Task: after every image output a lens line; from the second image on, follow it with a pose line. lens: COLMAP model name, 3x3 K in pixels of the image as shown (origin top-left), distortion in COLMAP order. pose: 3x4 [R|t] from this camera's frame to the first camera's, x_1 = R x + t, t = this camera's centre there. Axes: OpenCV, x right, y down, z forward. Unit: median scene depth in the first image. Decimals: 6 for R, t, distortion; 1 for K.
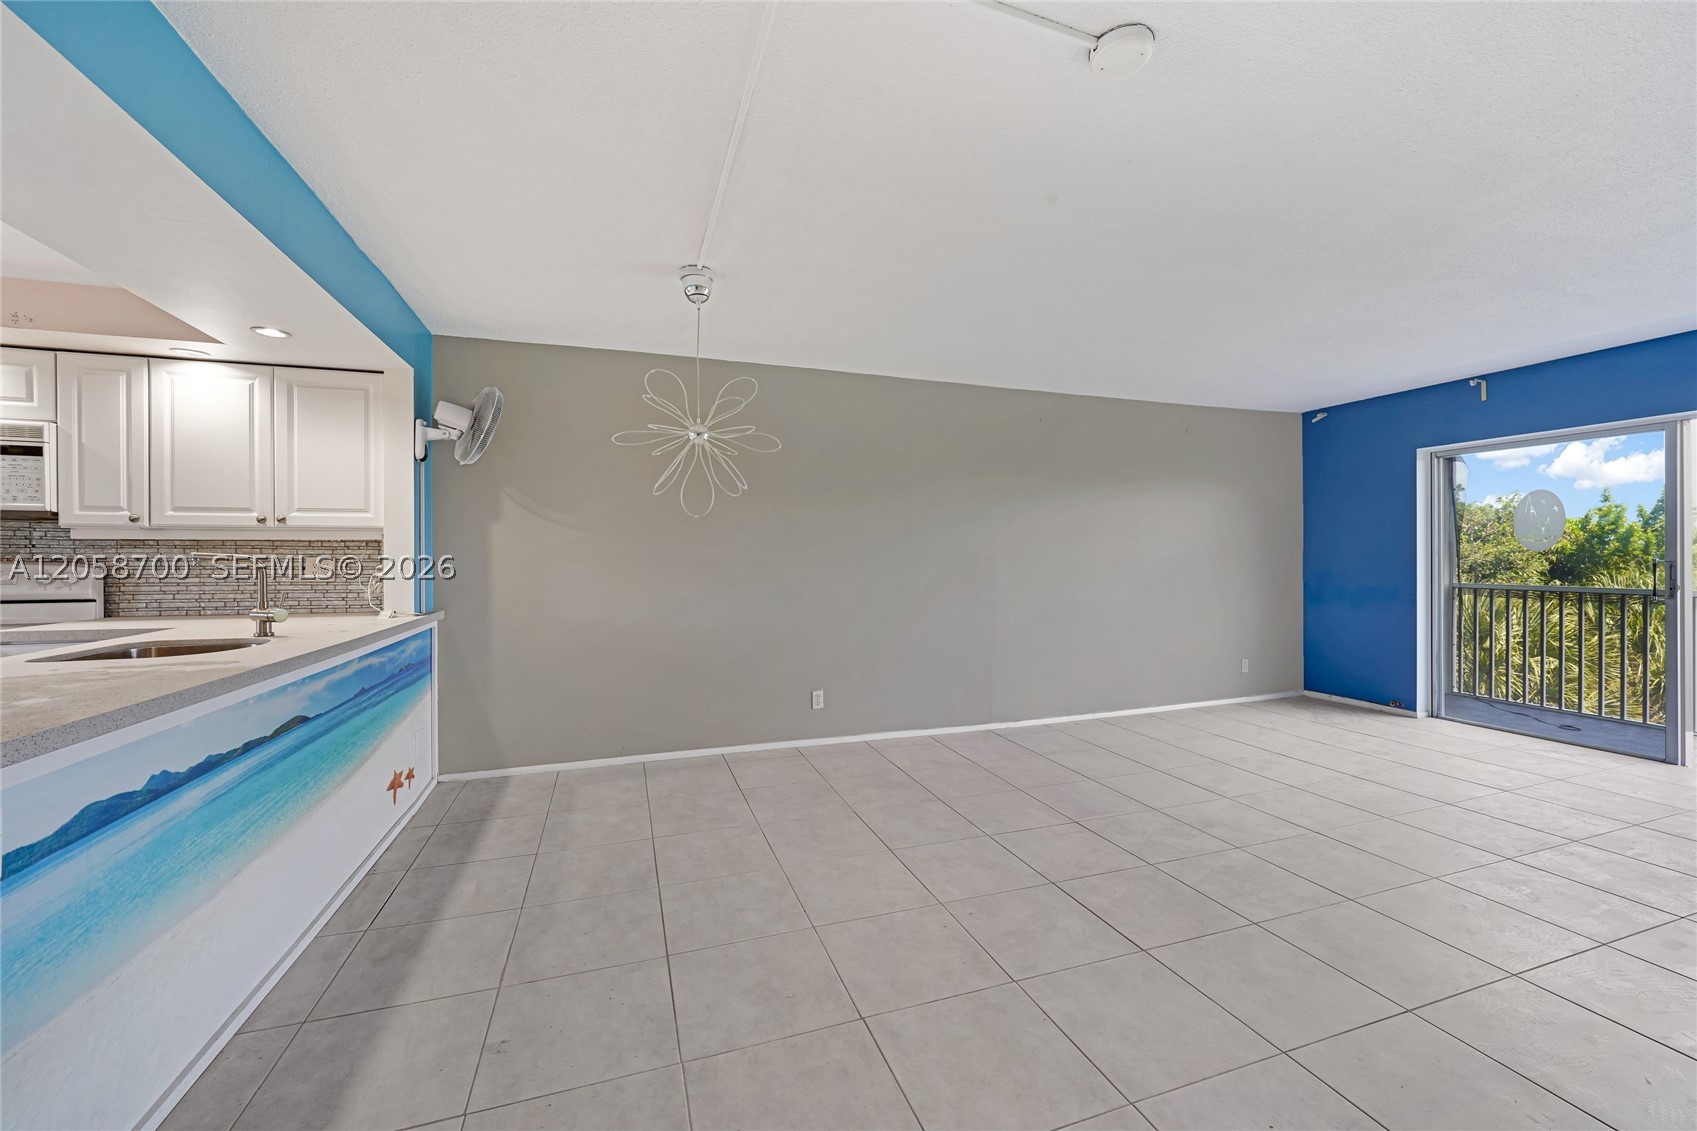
lens RADIAL K [[674.9, 0, 860.4], [0, 674.9, 557.4], [0, 0, 1]] dist [-0.010805, 0.002262]
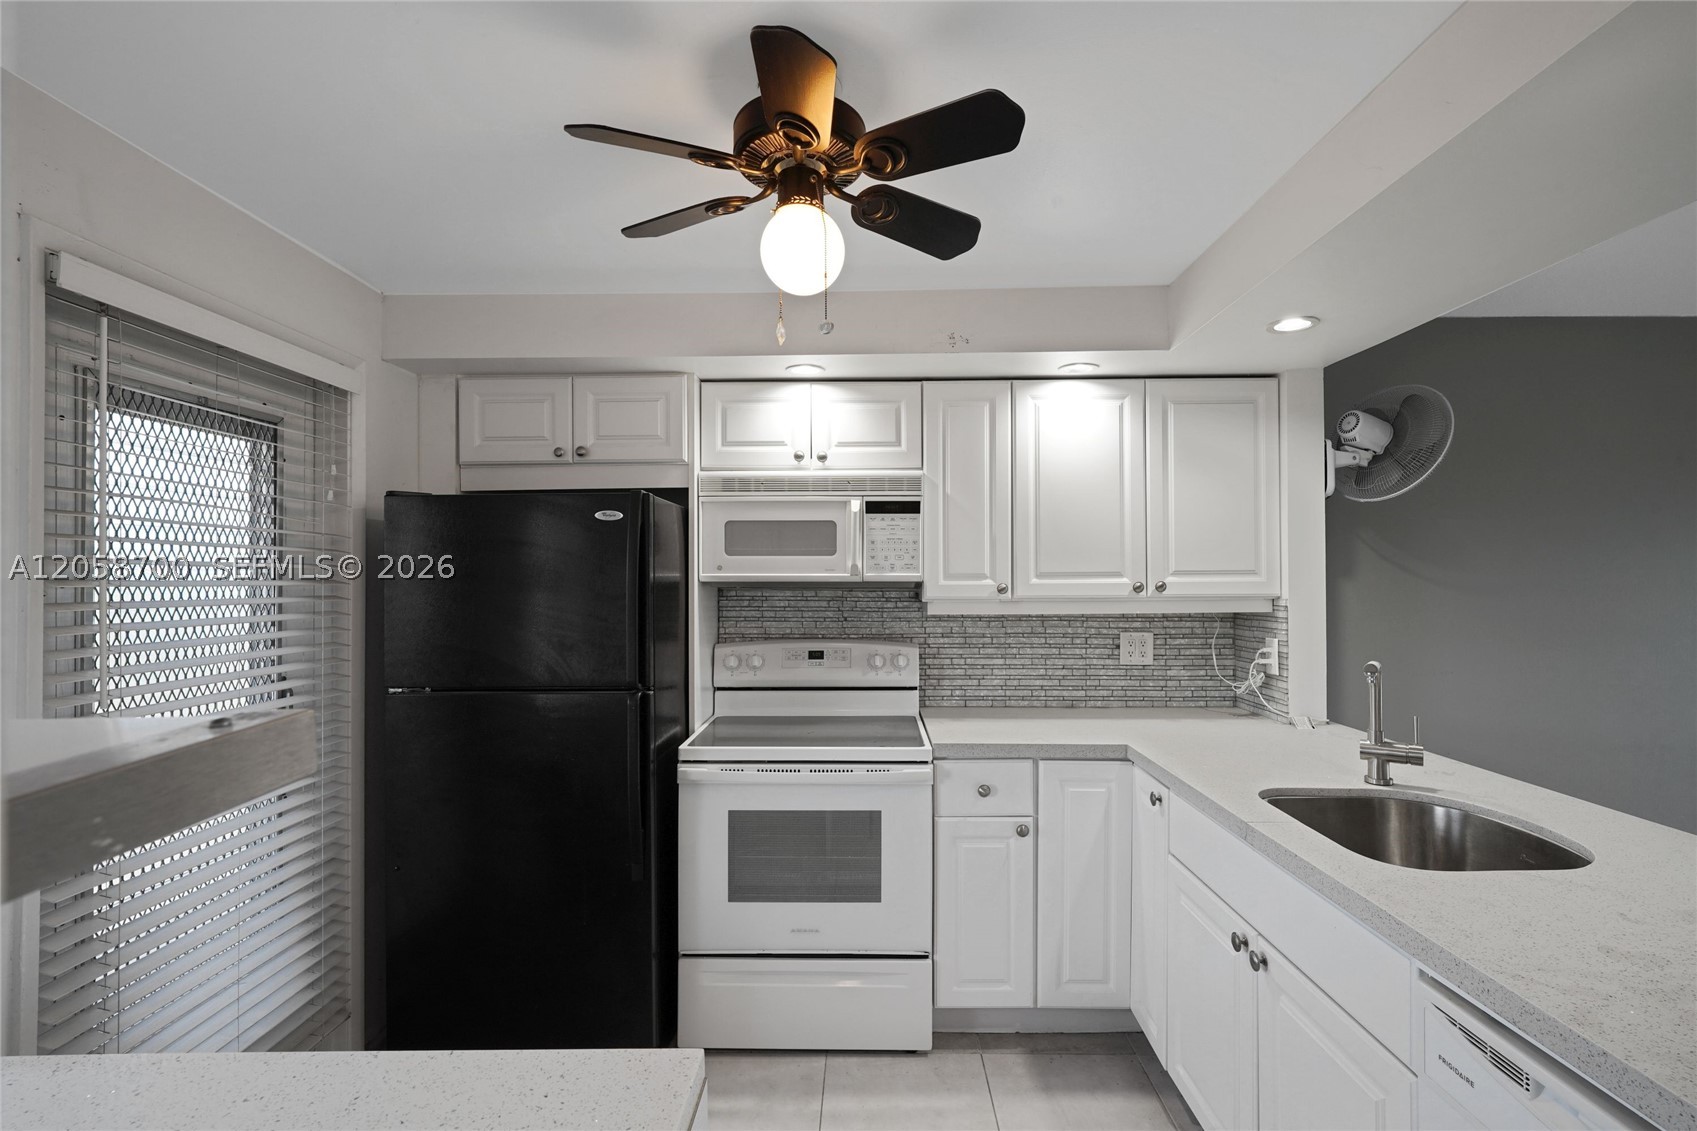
lens RADIAL K [[778.9, 0, 866.4], [0, 778.9, 567.1], [0, 0, 1]] dist [-0.000065, -0.000091]
pose [[0.942515, -0.008353, -0.334058, -0.893069], [0.003681, 0.999886, -0.014617, -0.067995], [0.334143, 0.012547, 0.942439, 0.094336]]
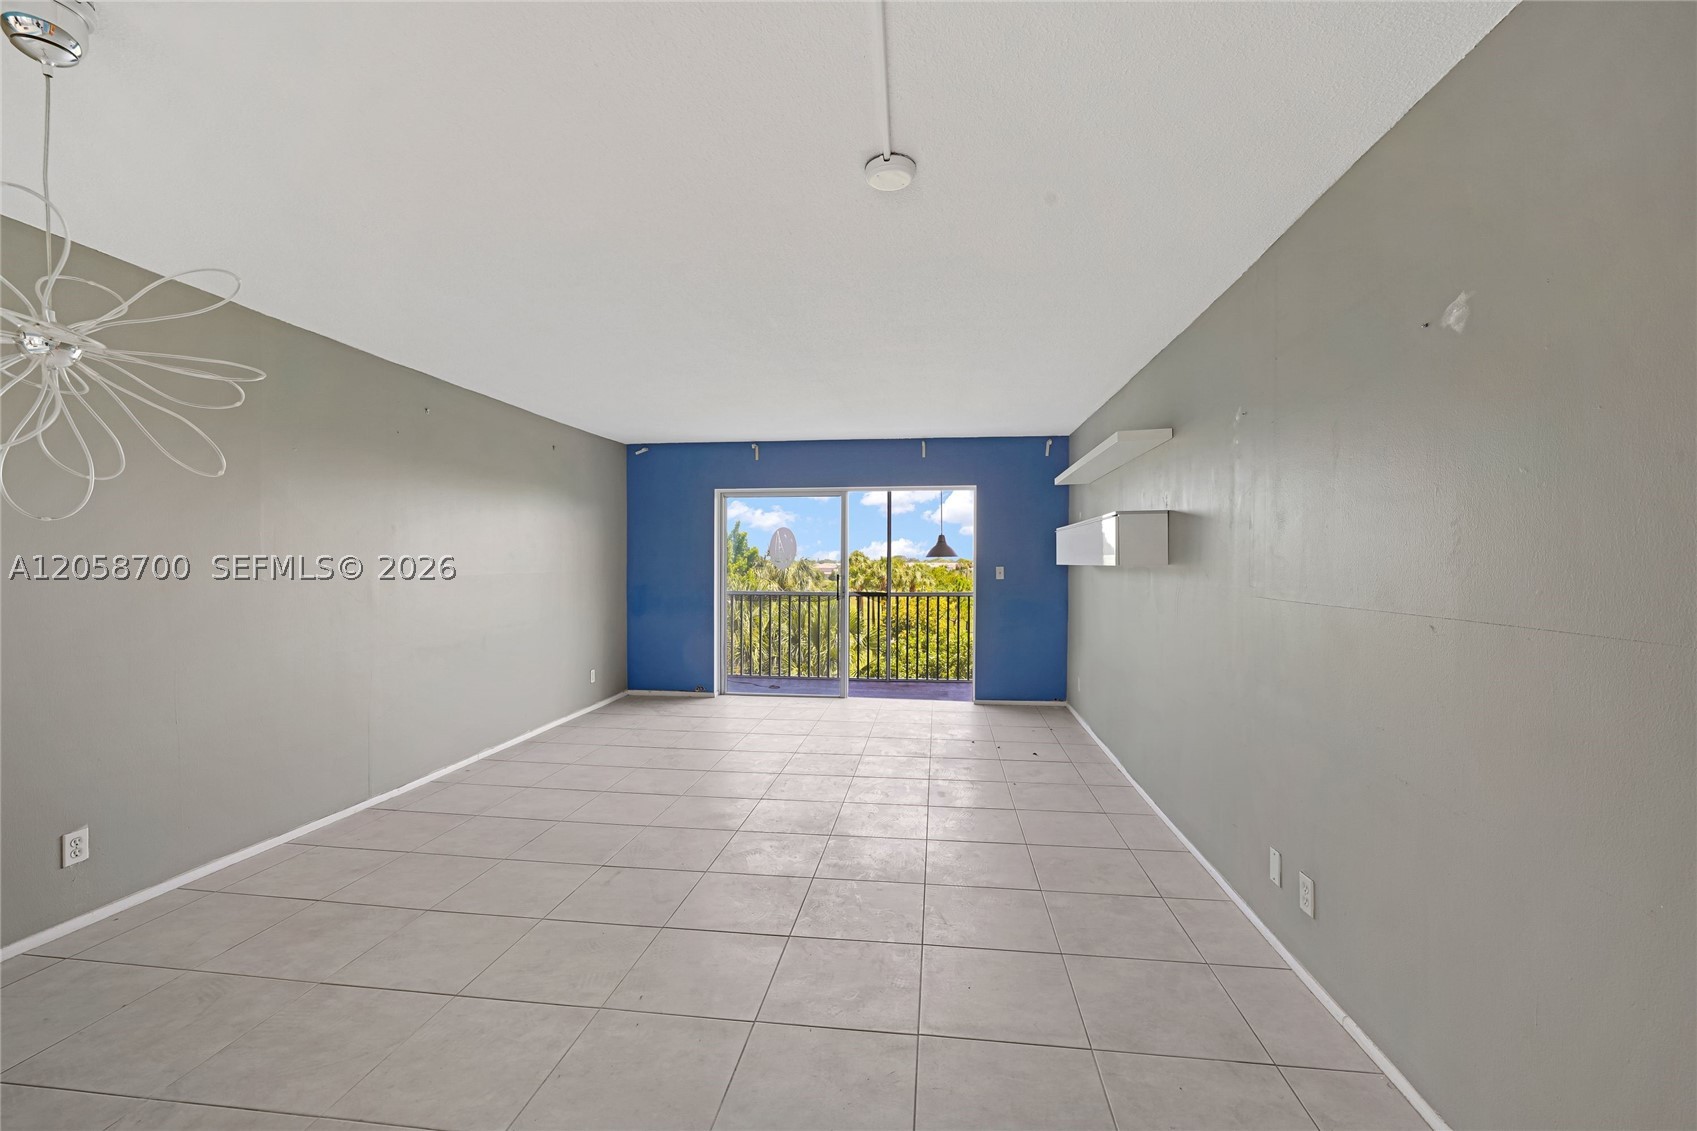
lens RADIAL K [[692.8, 0, 850.6], [0, 692.8, 571.5], [0, 0, 1]] dist [-0.002213, 0.000267]
pose [[0.452939, -0.007225, 0.891512, -0.377130], [-0.002483, 0.999953, 0.009365, -0.026160], [-0.891538, -0.006455, 0.452900, 0.256389]]
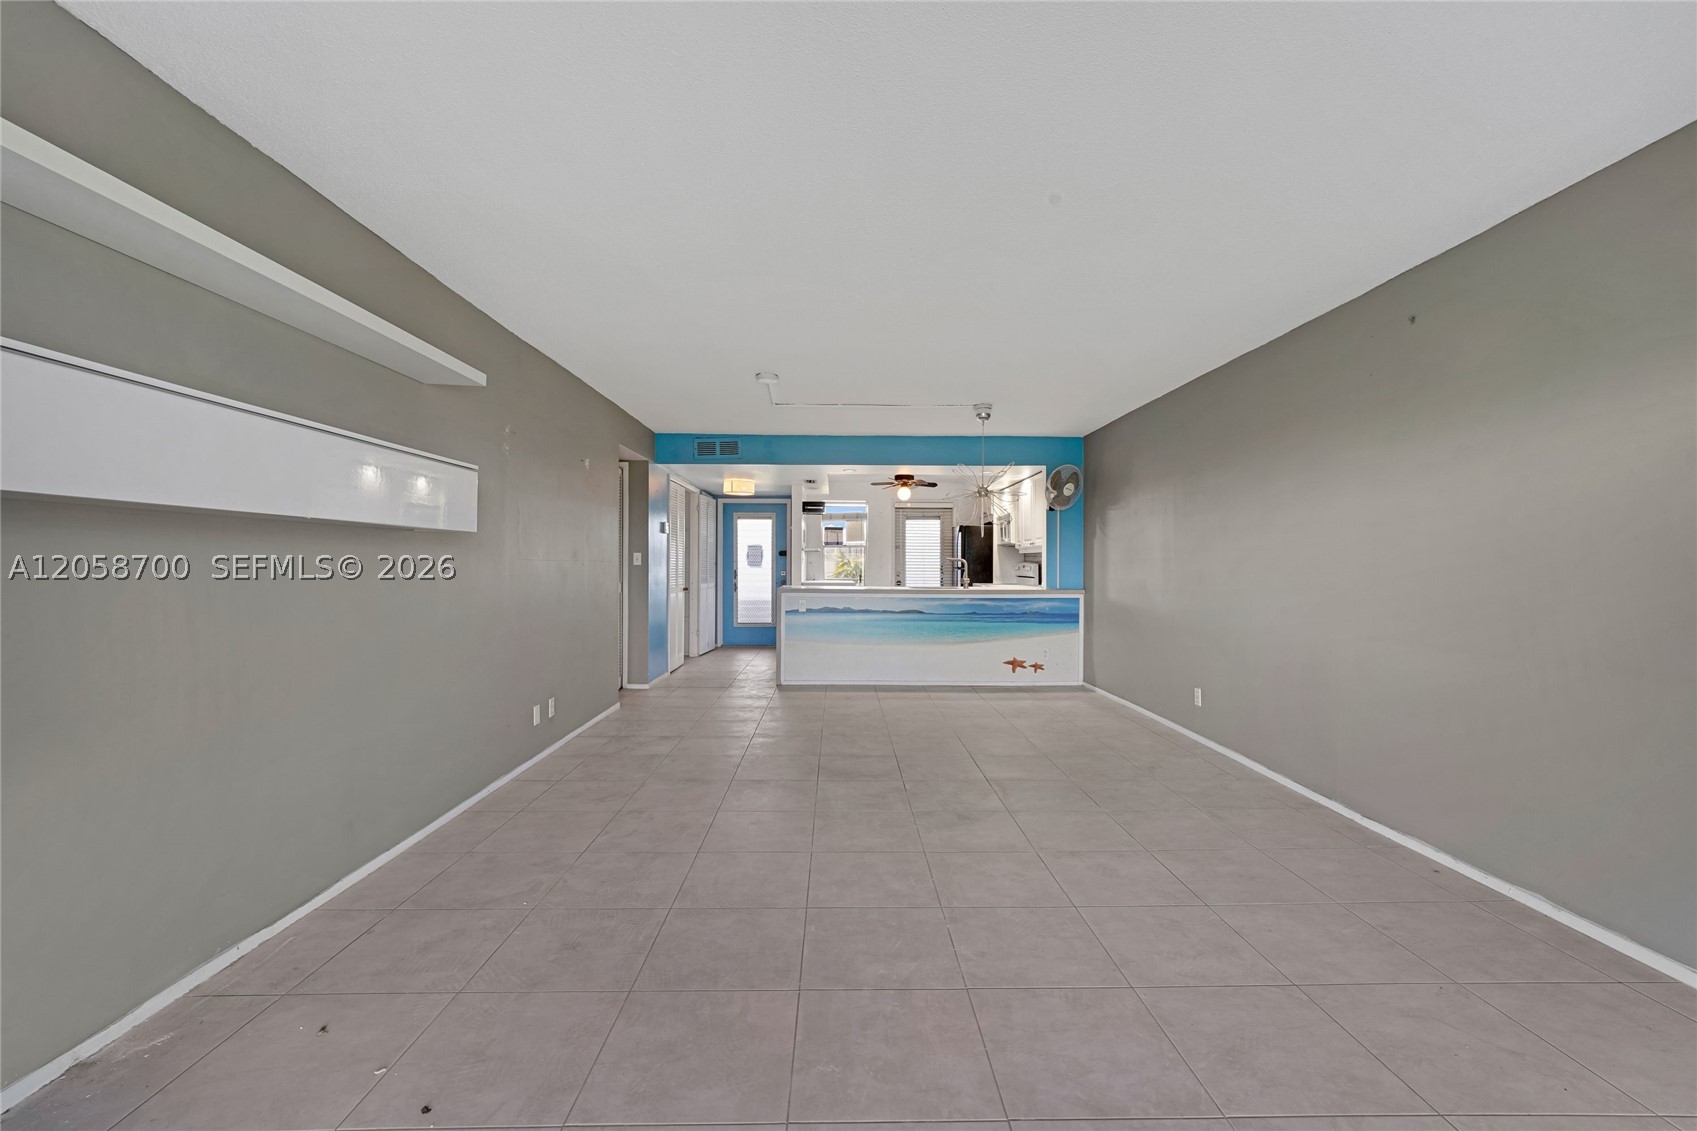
lens RADIAL K [[674.9, 0, 823.9], [0, 674.9, 561.6], [0, 0, 1]] dist [-0.010805, 0.002262]
pose [[-0.344546, -0.003057, -0.938764, 1.528372], [-0.004254, 0.999990, -0.001695, 0.011972], [0.938760, 0.003410, -0.344556, 1.135855]]
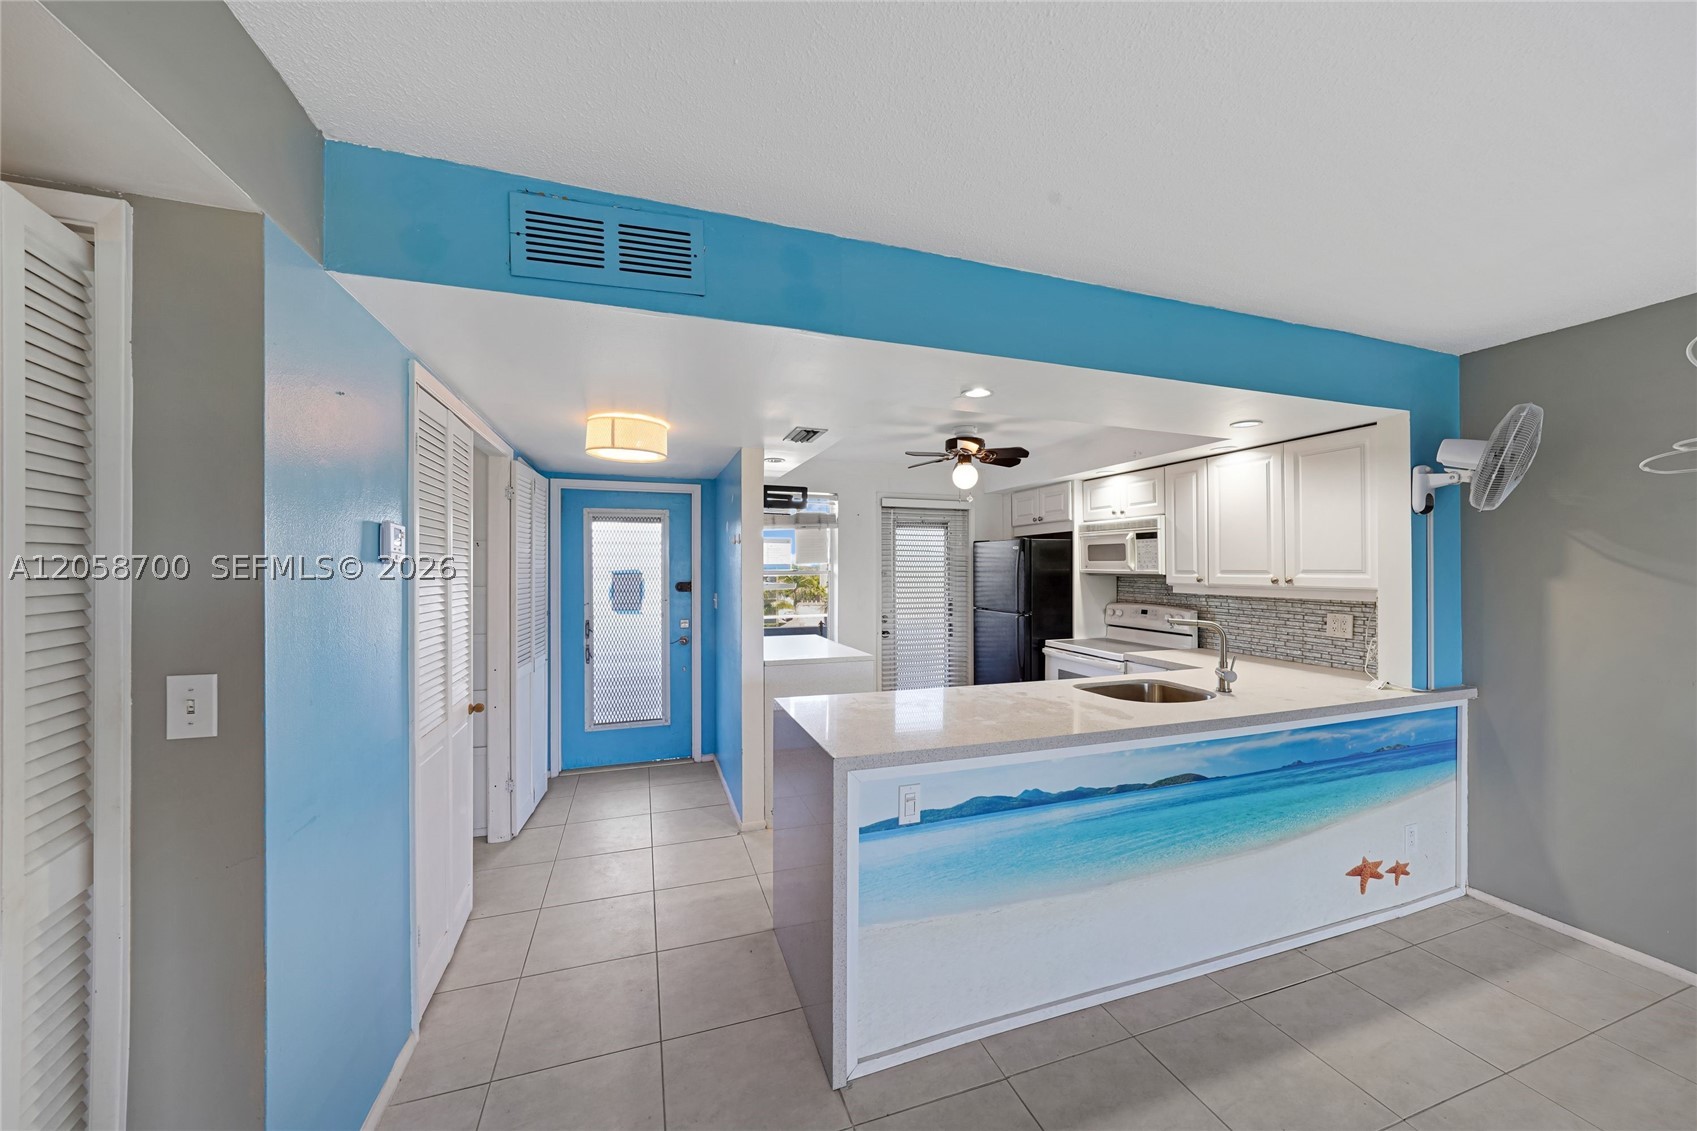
lens RADIAL K [[609.5, 0, 841.5], [0, 609.5, 566.1], [0, 0, 1]] dist [-0.013400, 0.002219]
pose [[-0.014935, -0.000551, -0.999888, 0.143058], [0.000290, 1.000000, -0.000556, -0.081148], [0.999888, -0.000298, -0.014935, 0.282945]]
